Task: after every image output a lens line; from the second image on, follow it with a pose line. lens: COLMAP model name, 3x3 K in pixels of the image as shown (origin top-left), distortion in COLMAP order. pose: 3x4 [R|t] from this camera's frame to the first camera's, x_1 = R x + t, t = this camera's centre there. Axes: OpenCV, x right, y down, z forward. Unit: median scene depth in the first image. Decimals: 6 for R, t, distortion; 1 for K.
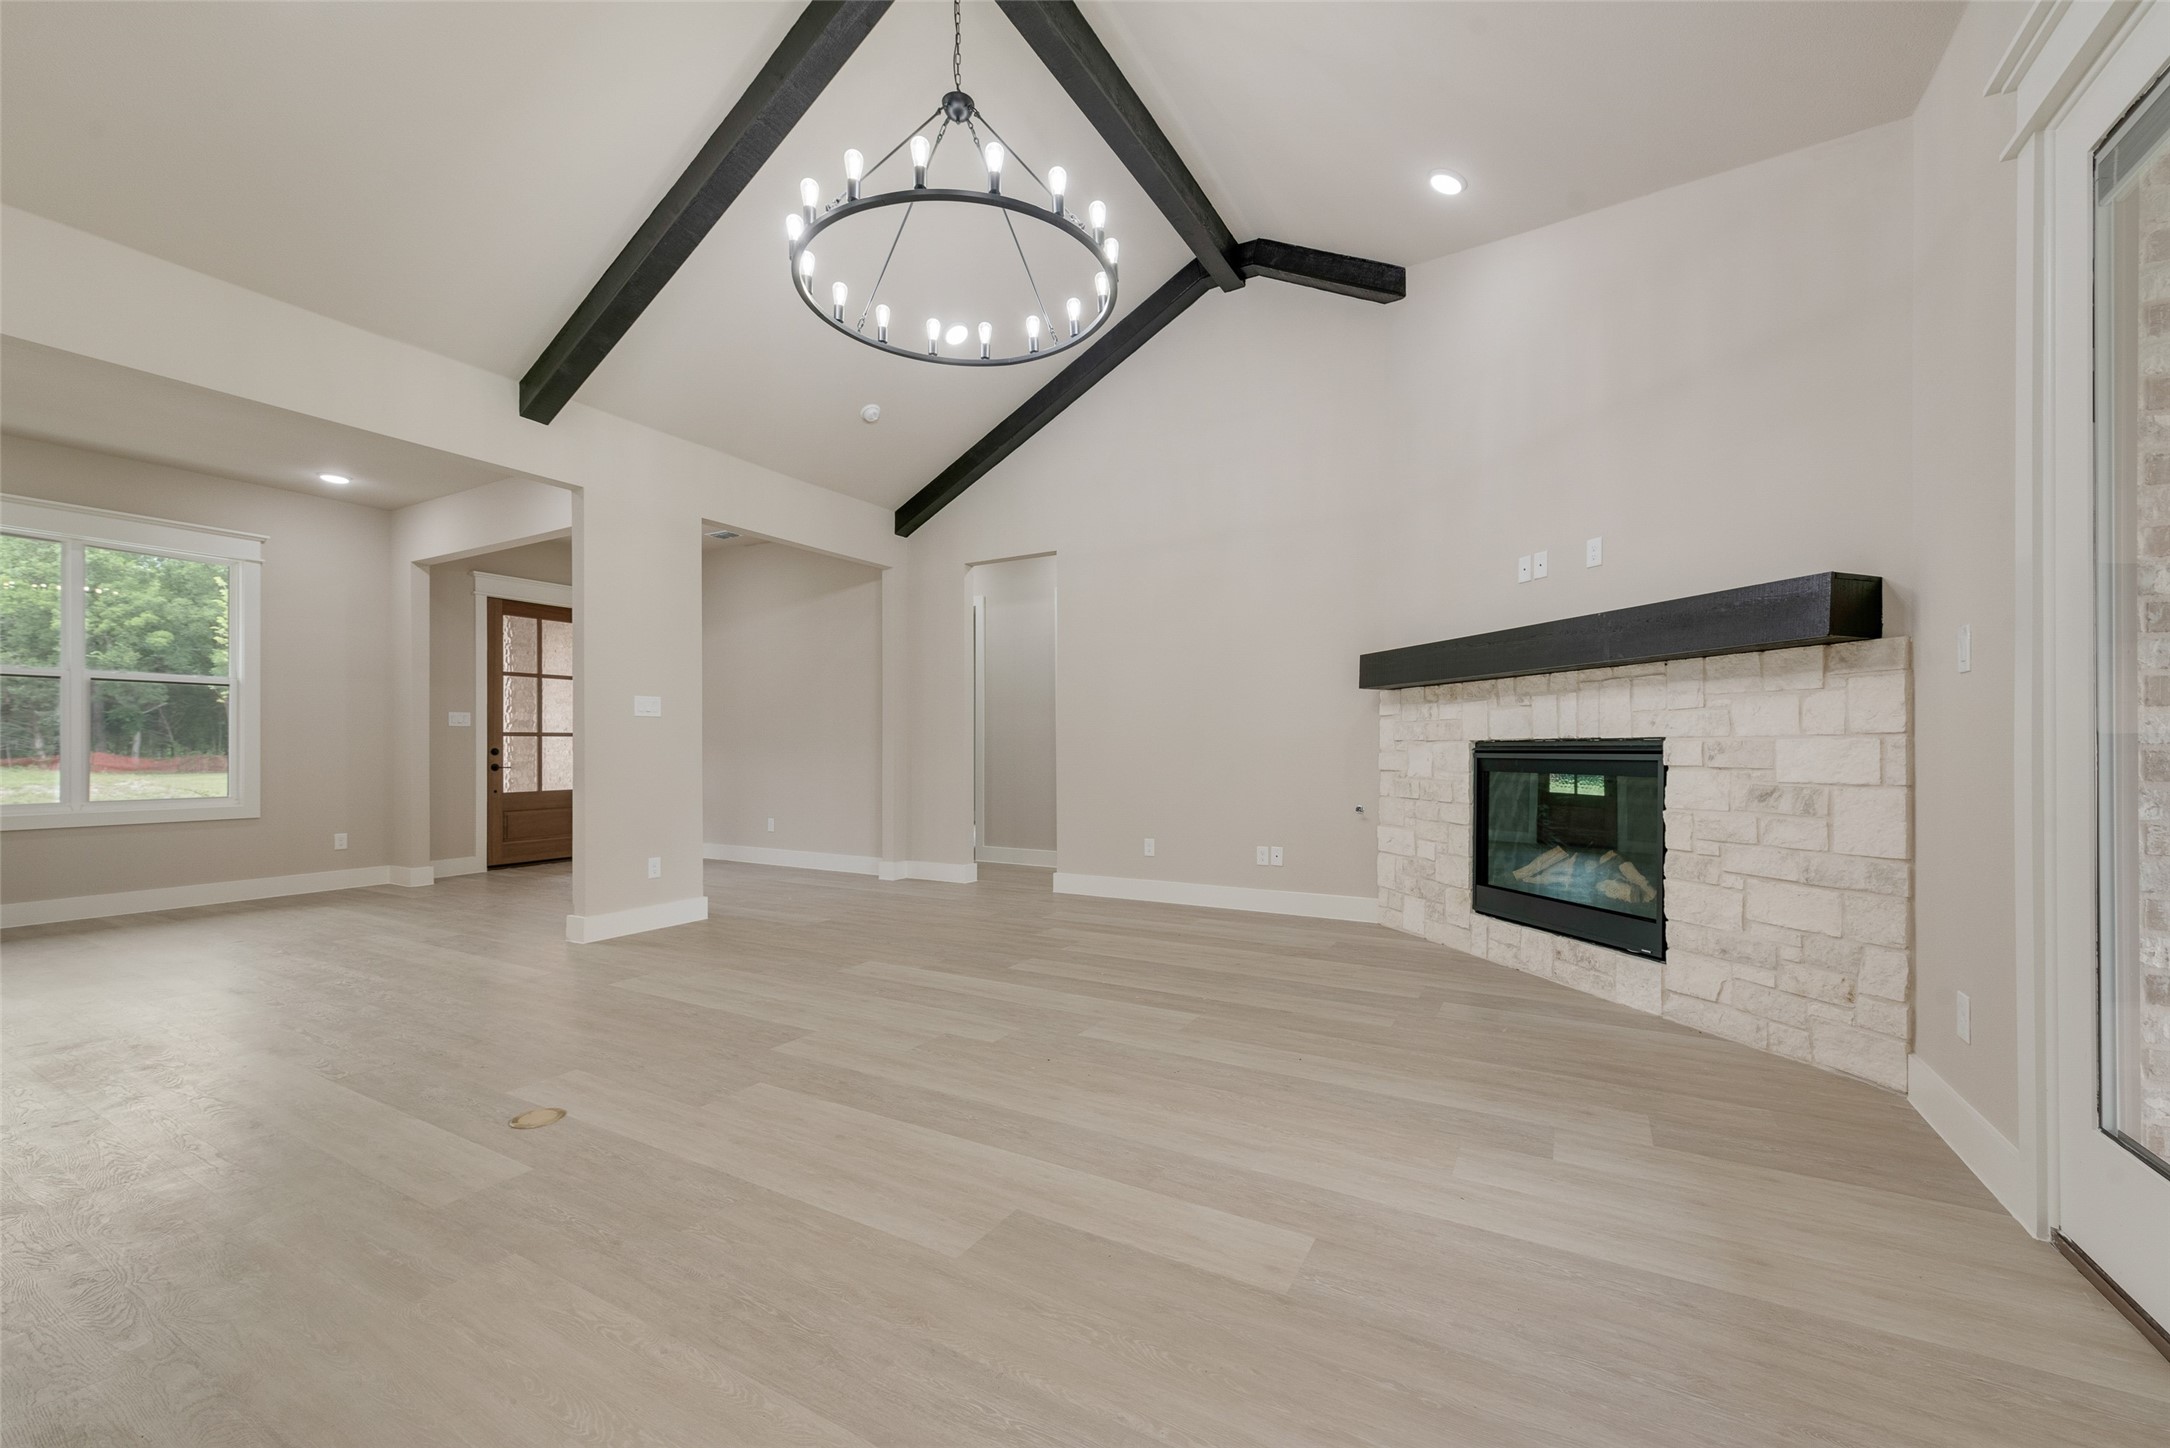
lens RADIAL K [[856.0, 0, 1080.6], [0, 856.0, 746.5], [0, 0, 1]] dist [0.016041, -0.003983]
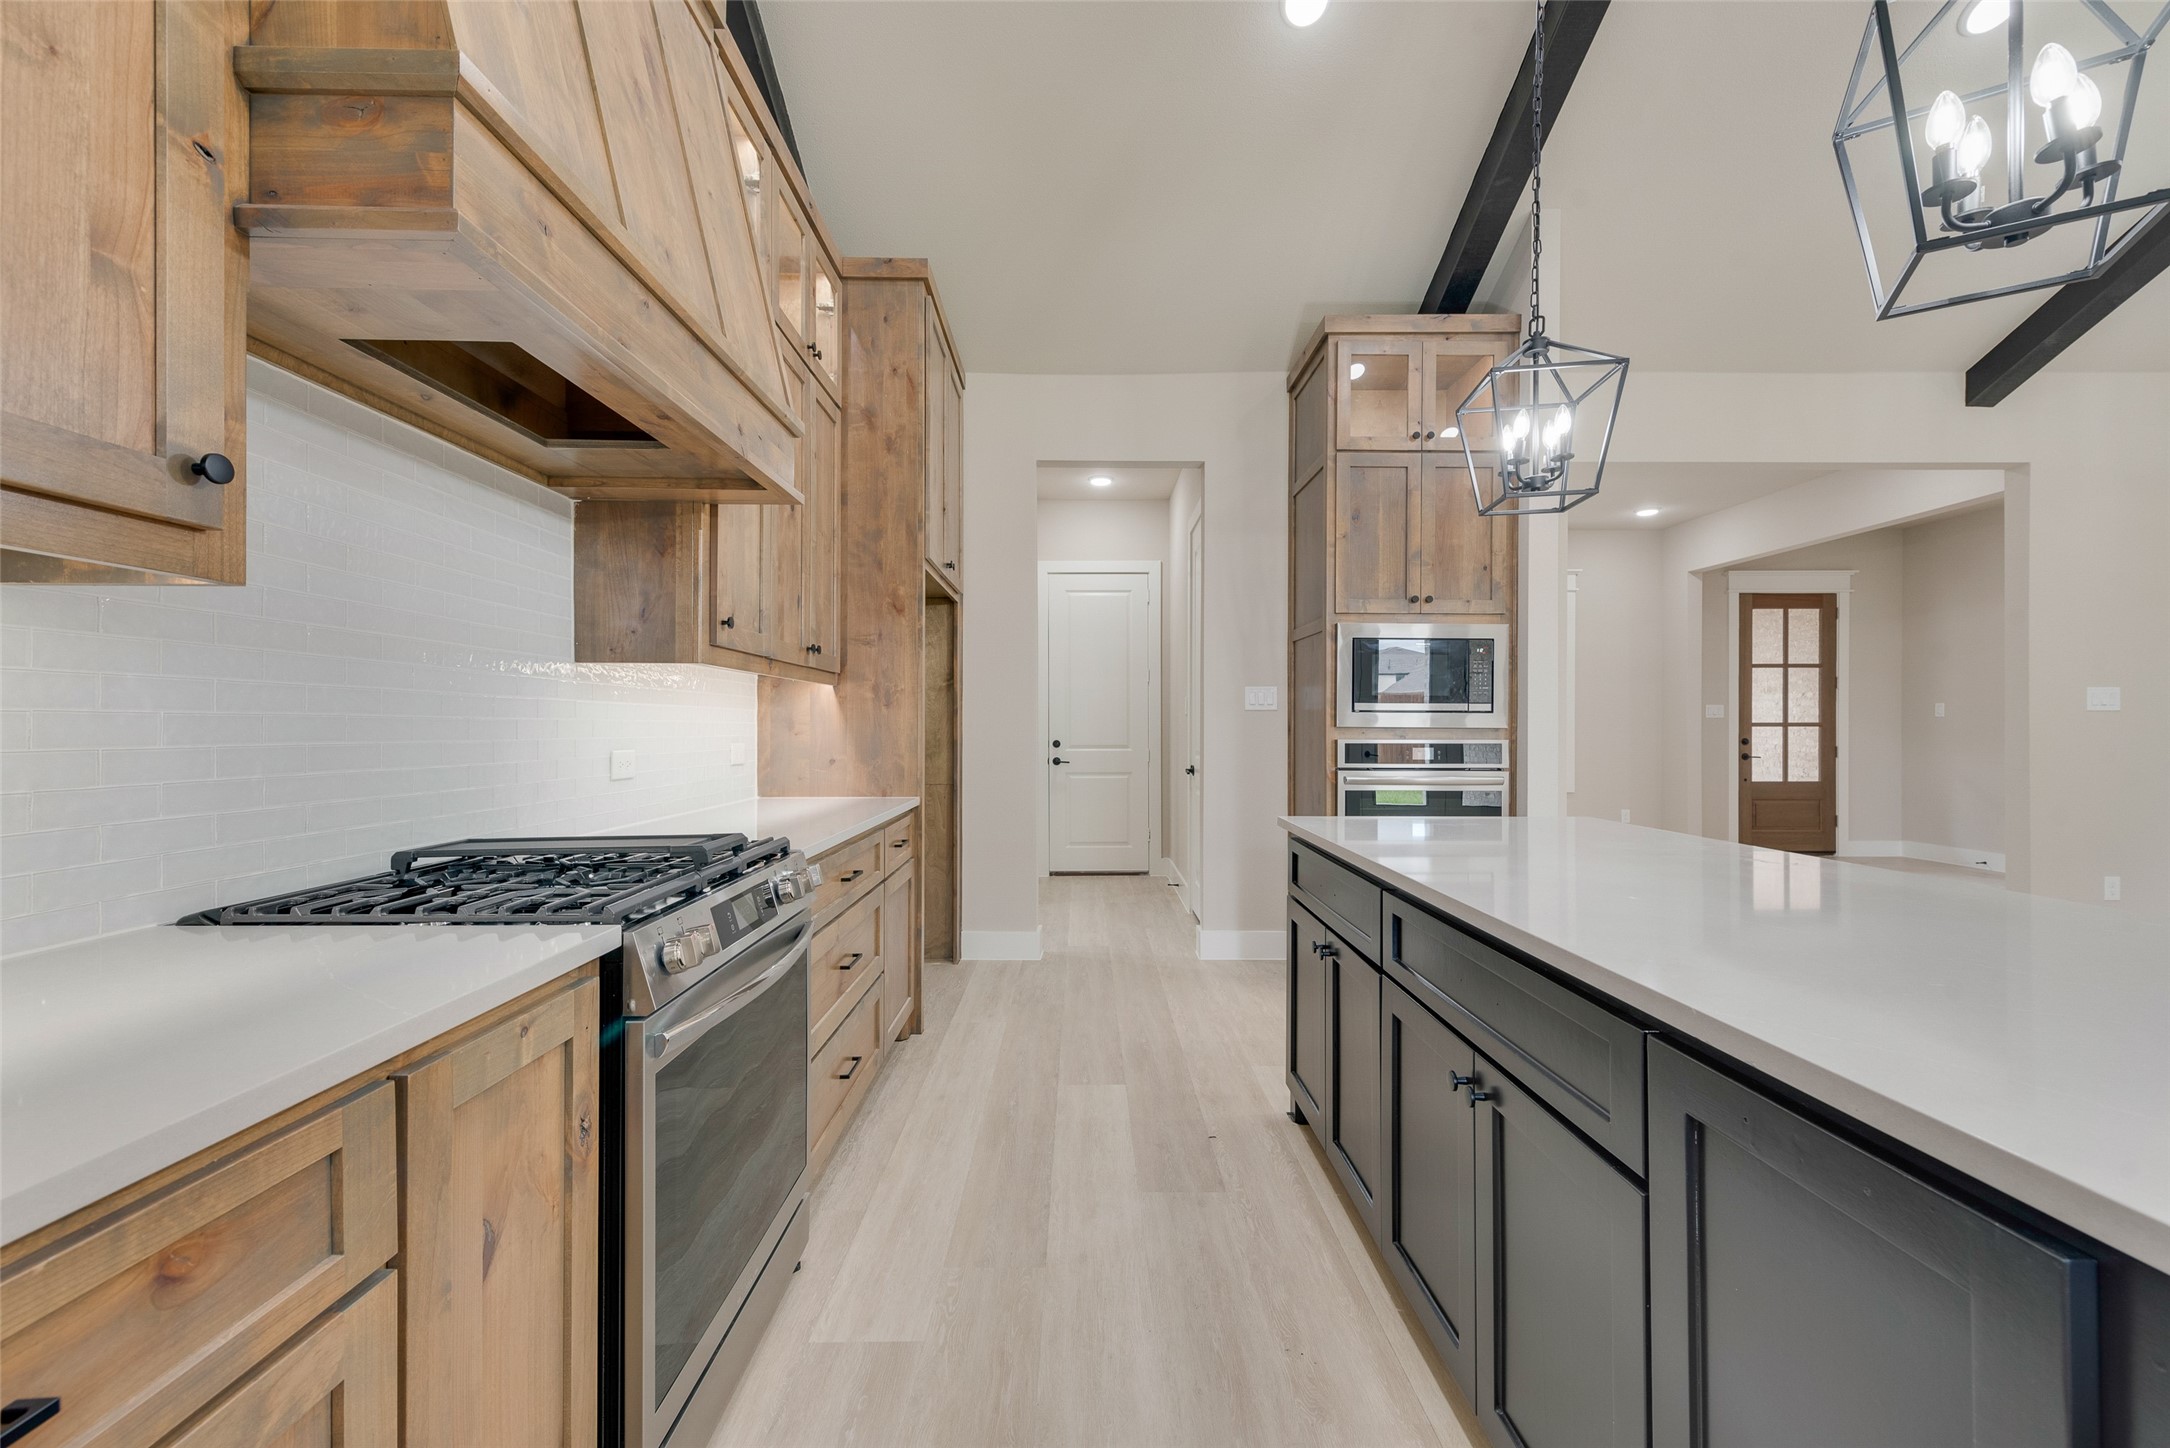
lens RADIAL K [[856.0, 0, 1091.9], [0, 856.0, 726.1], [0, 0, 1]] dist [0.016041, -0.003983]
pose [[0.506294, 0.002960, -0.862356, -0.334648], [-0.002147, 0.999995, 0.002172, -0.024540], [0.862358, 0.000752, 0.506298, -0.377835]]
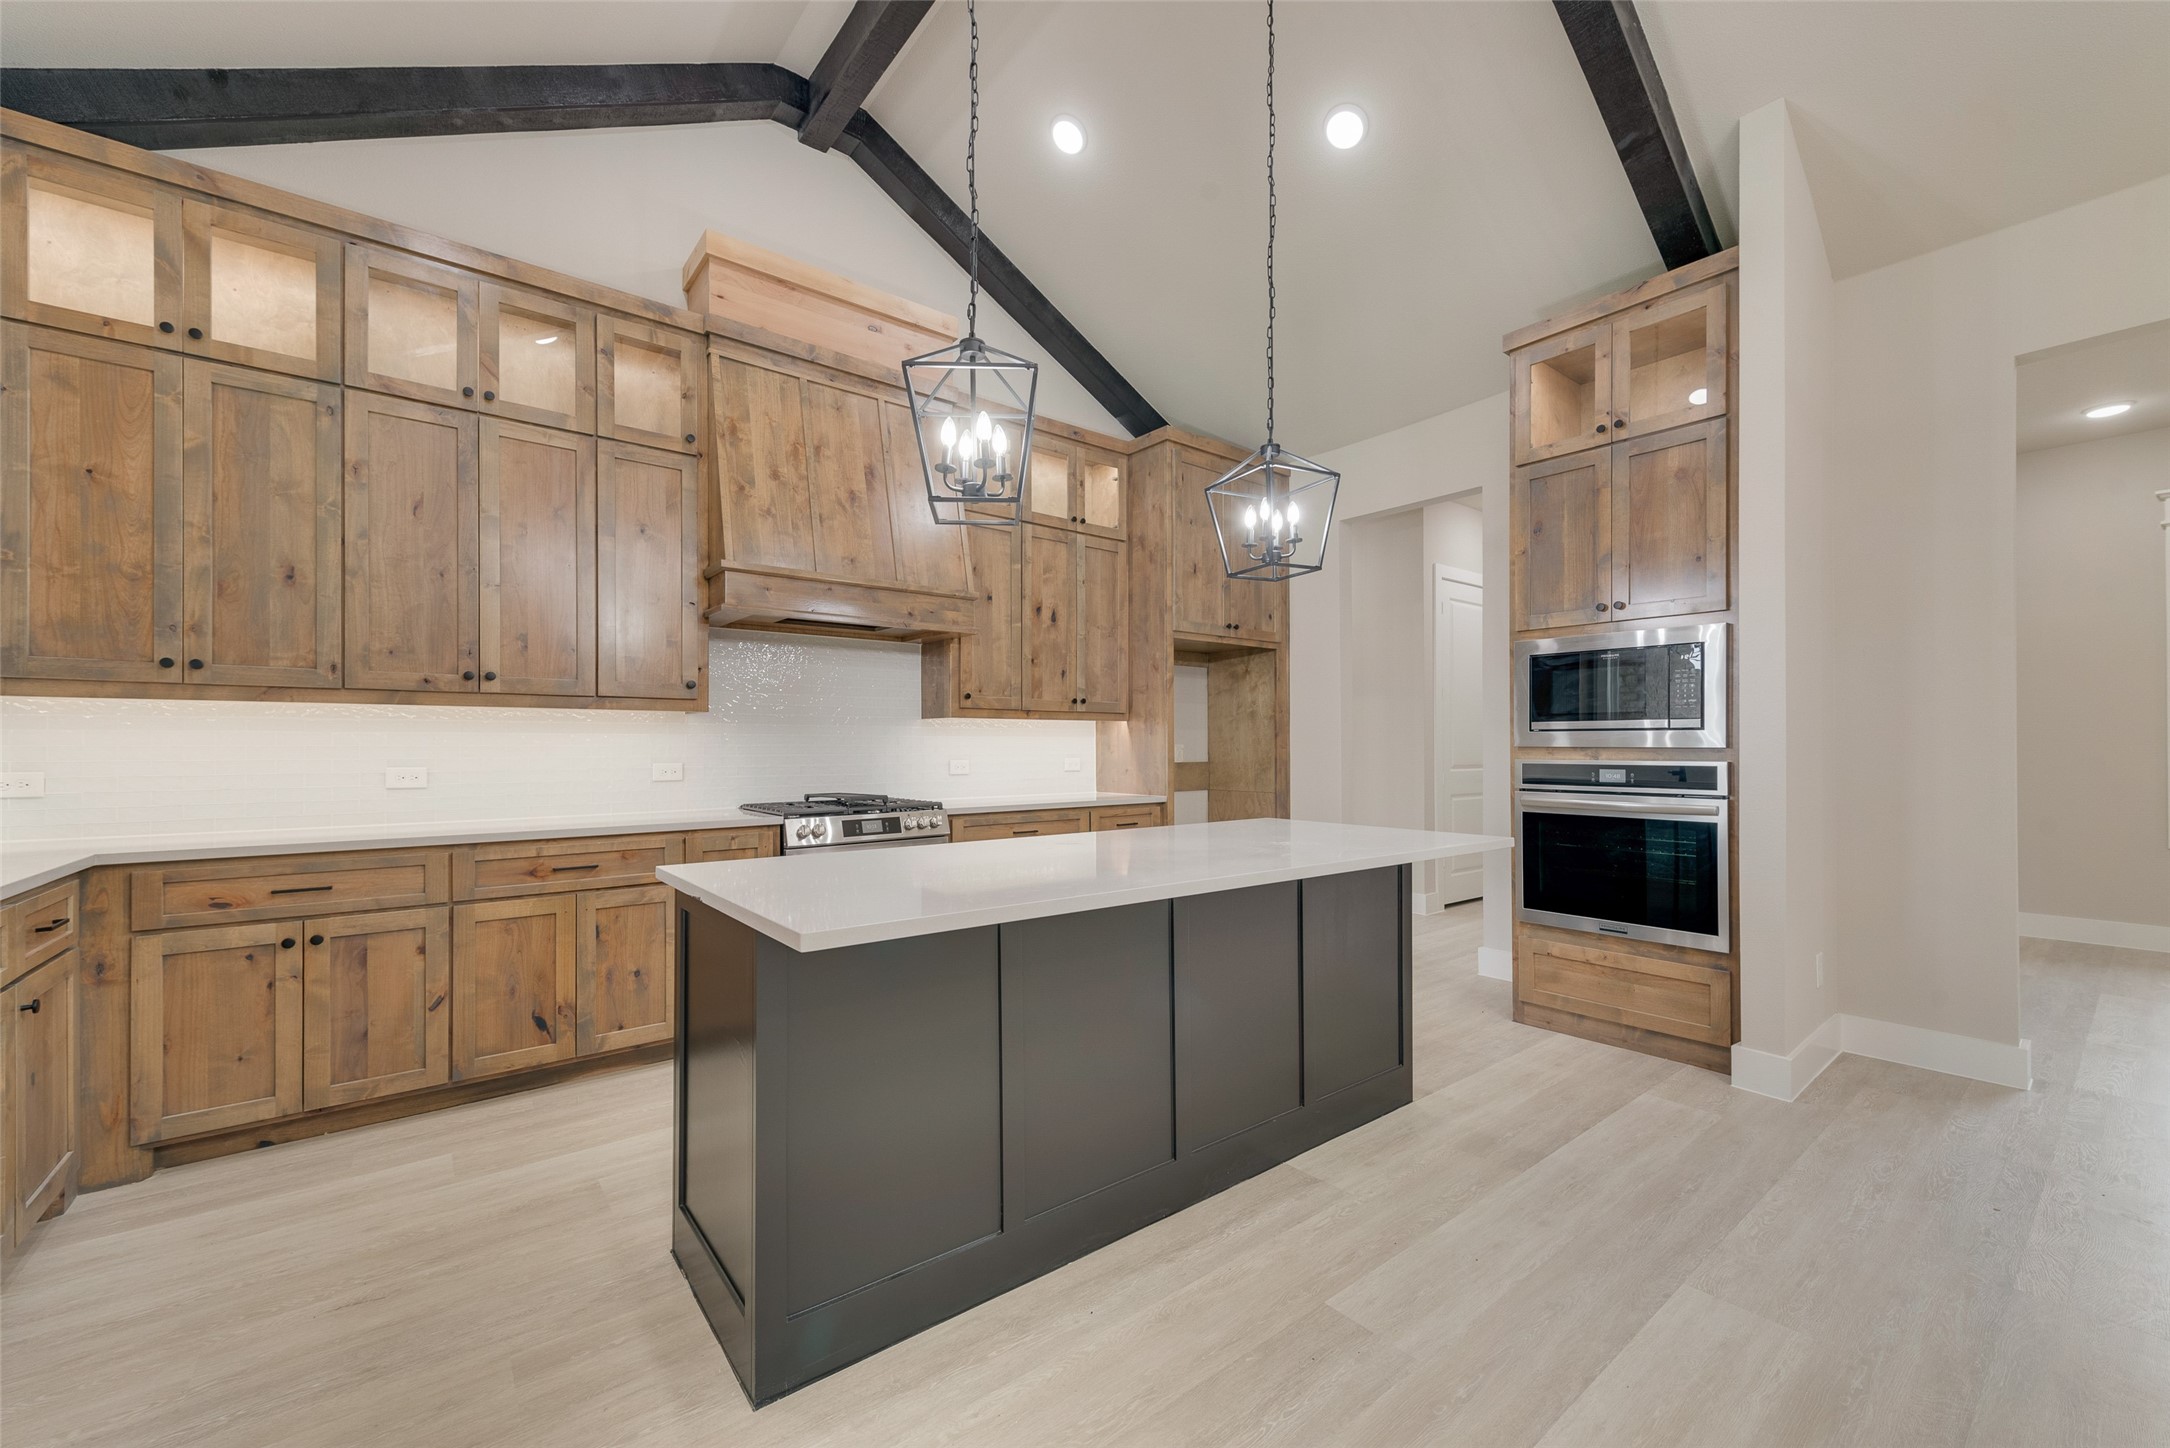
lens RADIAL K [[856.0, 0, 1090.1], [0, 856.0, 741.1], [0, 0, 1]] dist [0.016041, -0.003983]
pose [[-0.363782, -0.001875, -0.931482, 0.012444], [0.004887, 0.999980, -0.003921, -0.026872], [0.931471, -0.005978, -0.363766, 0.215513]]
